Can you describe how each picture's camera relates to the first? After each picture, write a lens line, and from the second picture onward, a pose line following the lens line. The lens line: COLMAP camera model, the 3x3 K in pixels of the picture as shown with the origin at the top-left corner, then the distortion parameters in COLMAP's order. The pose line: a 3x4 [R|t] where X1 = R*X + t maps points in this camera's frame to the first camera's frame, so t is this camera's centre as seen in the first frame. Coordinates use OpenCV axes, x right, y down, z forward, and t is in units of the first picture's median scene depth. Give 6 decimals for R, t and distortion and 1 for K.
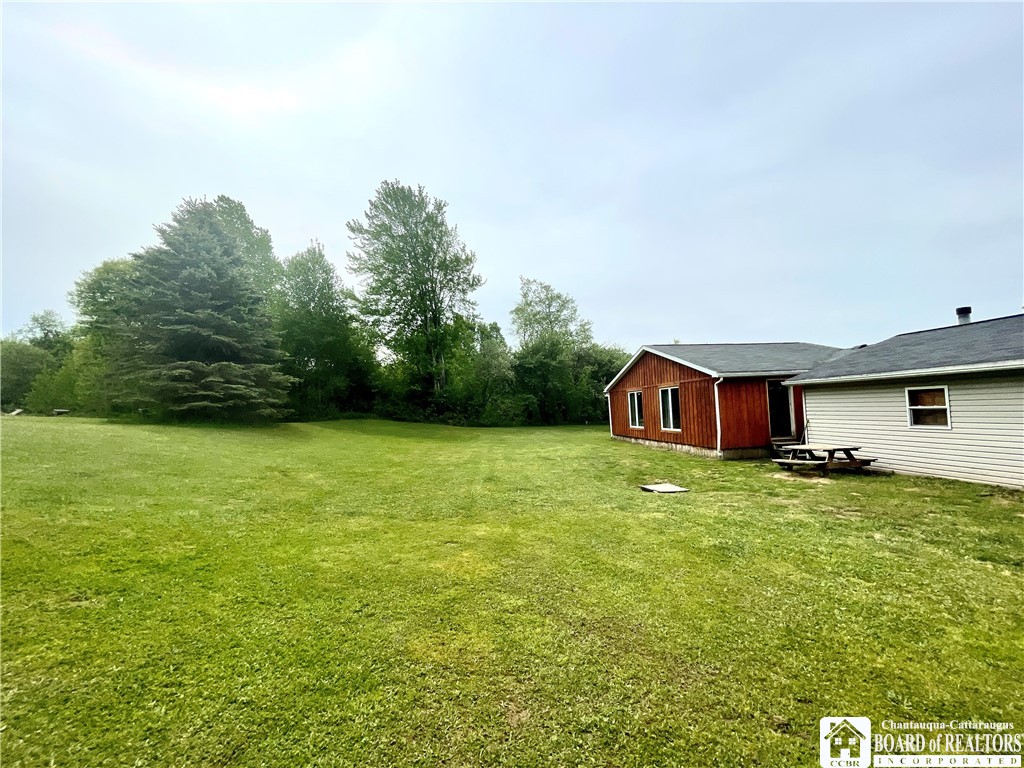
lens RADIAL K [[435.1, 0, 519.0], [0, 435.1, 387.7], [0, 0, 1]] dist [0.000850, 0.000420]
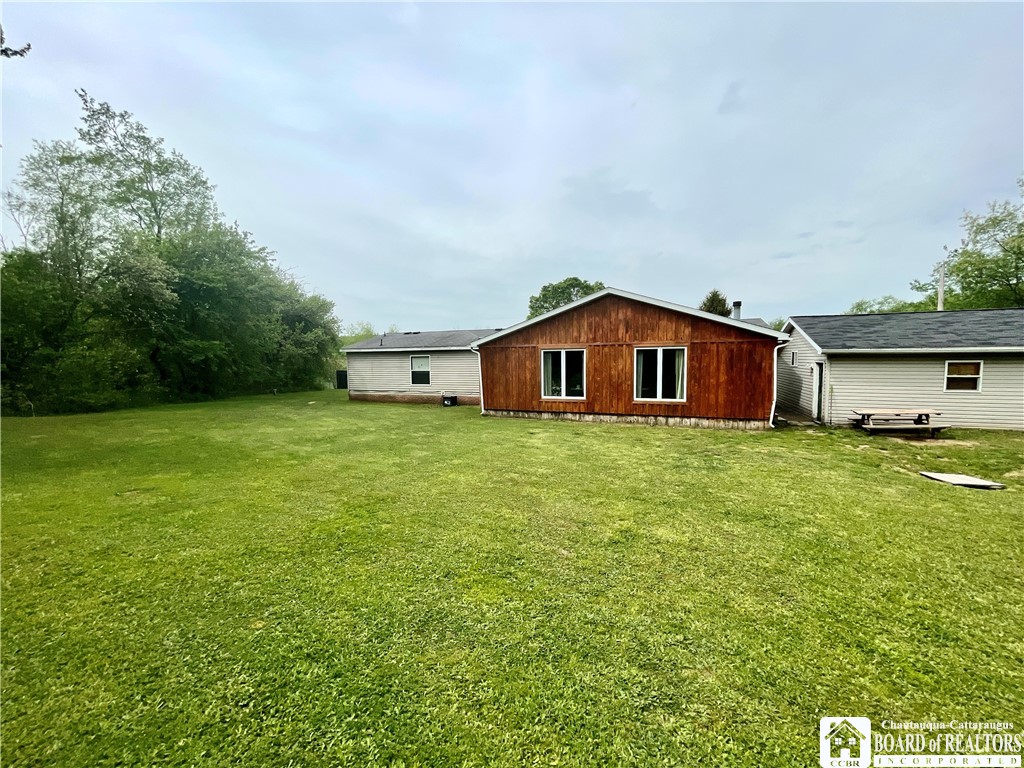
lens RADIAL K [[435.1, 0, 519.0], [0, 435.1, 387.7], [0, 0, 1]] dist [0.000850, 0.000420]
pose [[0.499946, -0.047689, 0.864743, -0.565321], [-0.046557, 0.995559, 0.081820, 0.021861], [-0.864804, -0.081166, 0.495505, 0.965257]]
